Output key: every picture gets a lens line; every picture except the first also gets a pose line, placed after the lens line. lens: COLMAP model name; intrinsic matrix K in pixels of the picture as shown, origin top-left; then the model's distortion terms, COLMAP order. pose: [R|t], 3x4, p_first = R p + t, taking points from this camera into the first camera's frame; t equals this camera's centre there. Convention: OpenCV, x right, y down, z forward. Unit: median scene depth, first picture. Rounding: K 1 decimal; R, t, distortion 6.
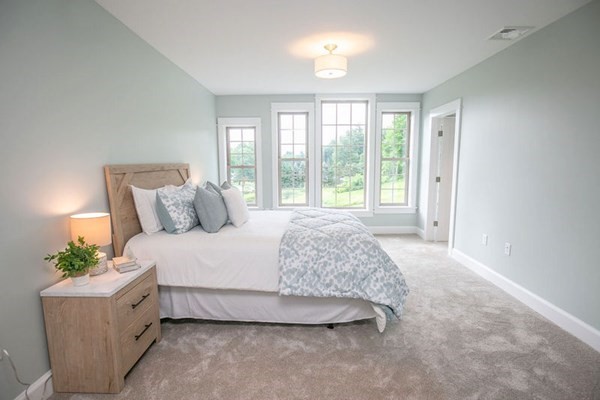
lens RADIAL K [[304.6, 0, 300.0], [0, 304.6, 200.0], [0, 0, 1]] dist [-0.031906, -0.000065]
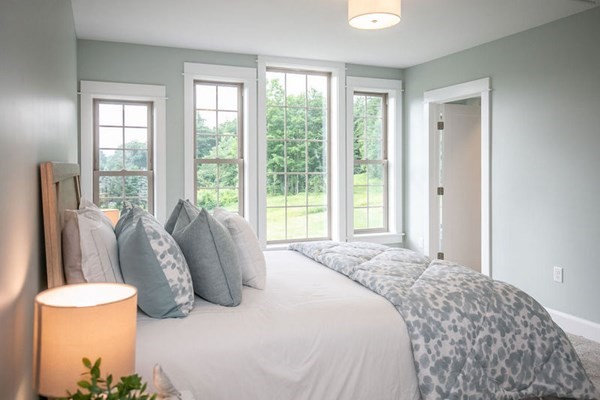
lens RADIAL K [[472.4, 0, 300.3], [0, 472.4, 166.0], [0, 0, 1]] dist [0.007257, 0.007312]
pose [[0.923428, 0.006377, 0.383719, -0.319767], [0.043025, 0.991838, -0.120024, -0.011153], [-0.381353, 0.127343, 0.915617, 0.162276]]
